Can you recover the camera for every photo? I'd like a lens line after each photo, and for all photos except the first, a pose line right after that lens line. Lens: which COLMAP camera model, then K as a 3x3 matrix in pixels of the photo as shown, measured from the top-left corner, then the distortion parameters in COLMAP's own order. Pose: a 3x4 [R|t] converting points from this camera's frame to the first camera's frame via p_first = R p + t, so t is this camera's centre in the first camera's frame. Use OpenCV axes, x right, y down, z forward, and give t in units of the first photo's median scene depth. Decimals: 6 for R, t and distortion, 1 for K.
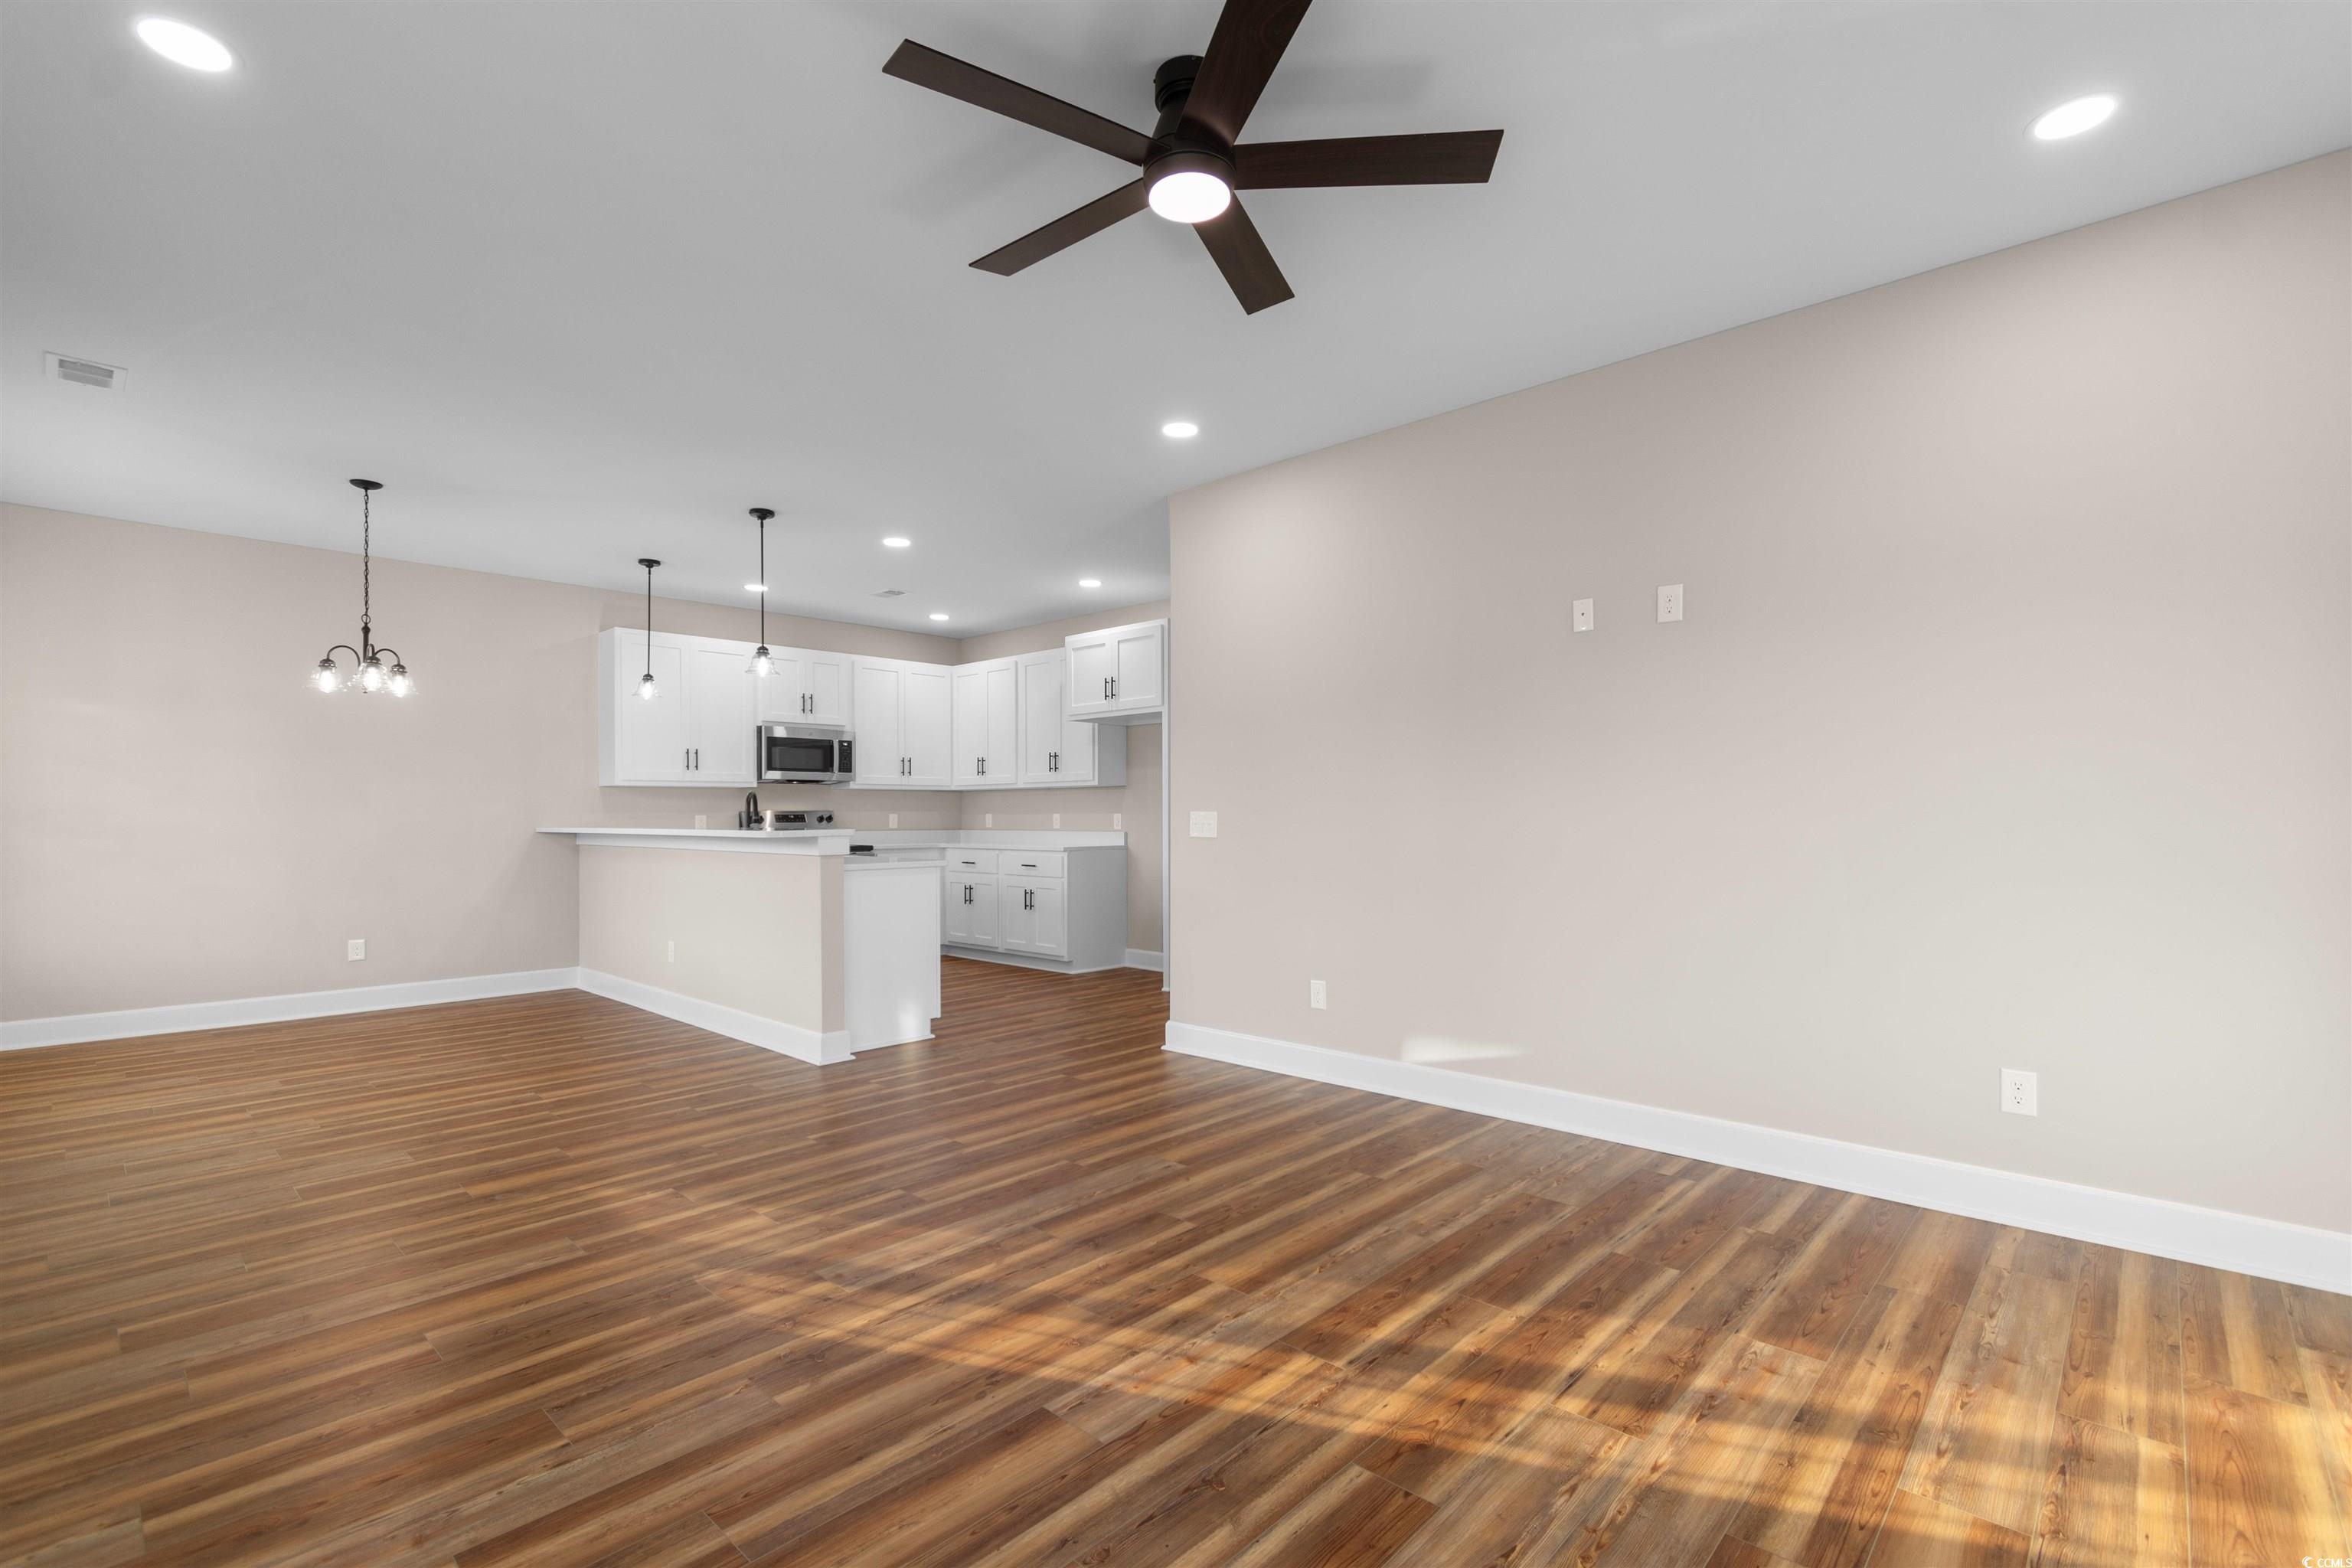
lens RADIAL K [[1043.9, 0, 1172.9], [0, 1043.9, 809.6], [0, 0, 1]] dist [0.002783, -0.002391]
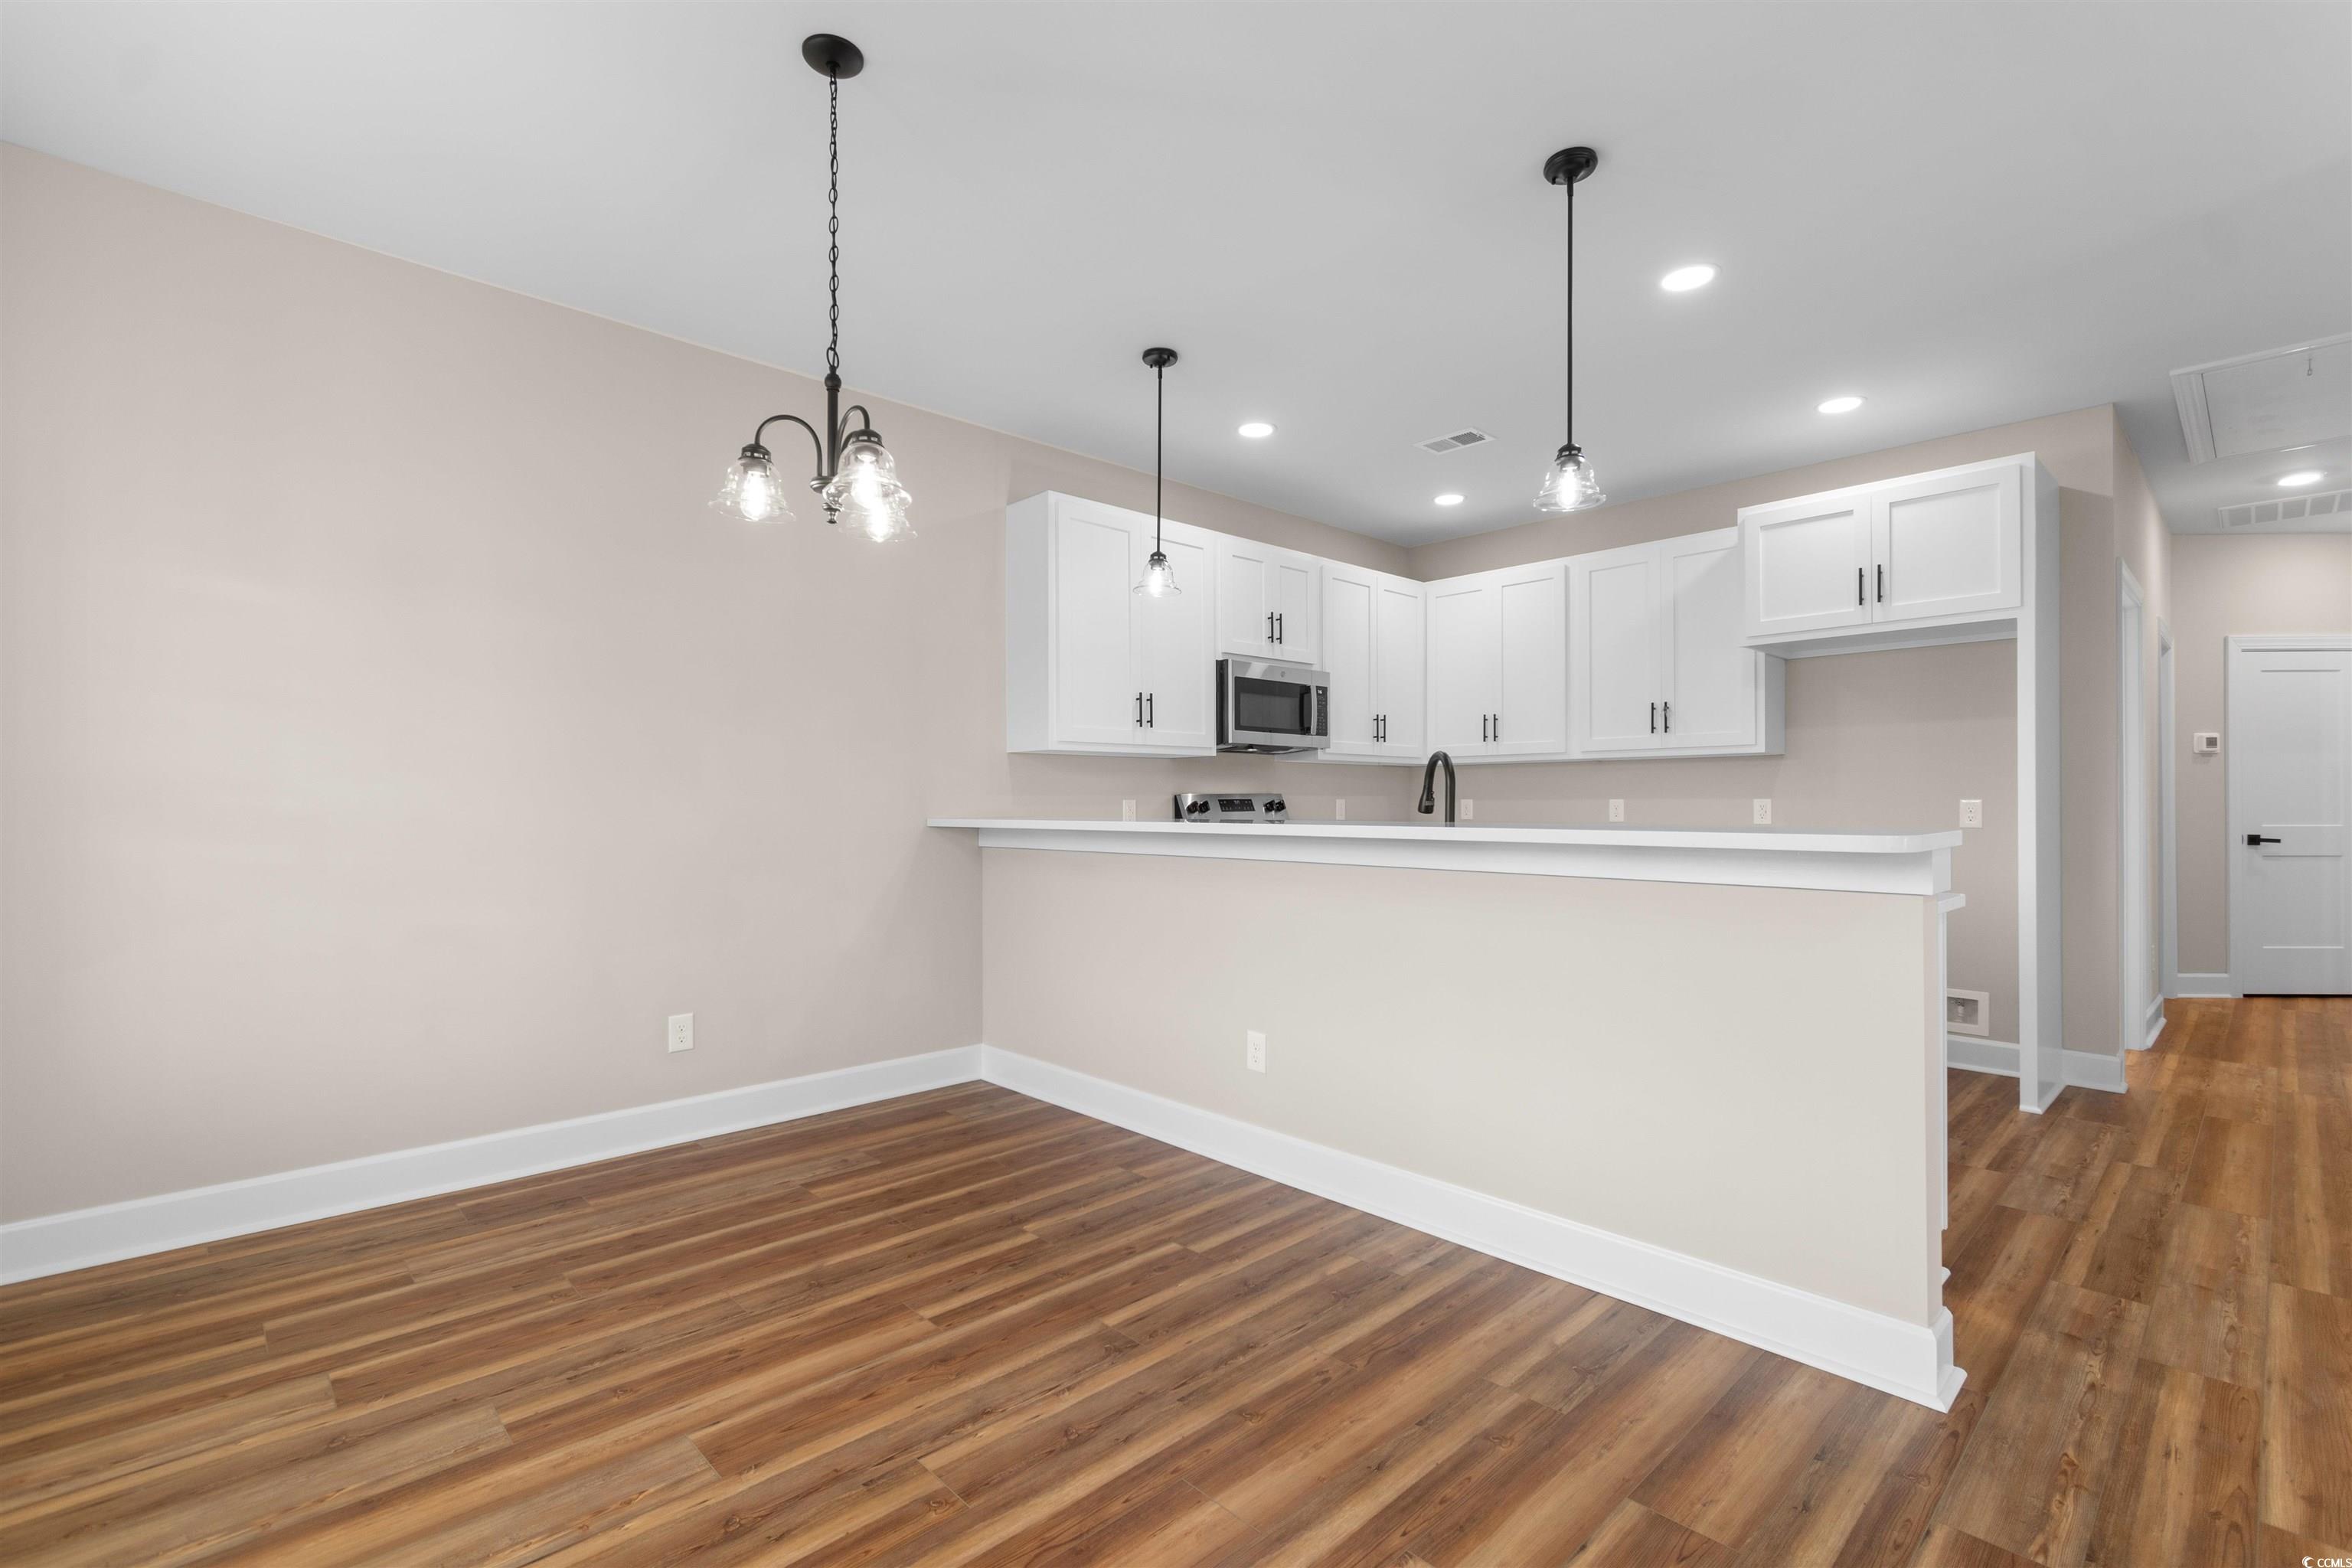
lens RADIAL K [[1043.9, 0, 1173.4], [0, 1043.9, 802.7], [0, 0, 1]] dist [0.002783, -0.002391]
pose [[0.997890, 0.002673, -0.064866, -0.602124], [-0.002336, 0.999983, 0.005277, 0.005817], [0.064879, -0.005114, 0.997880, 0.565576]]
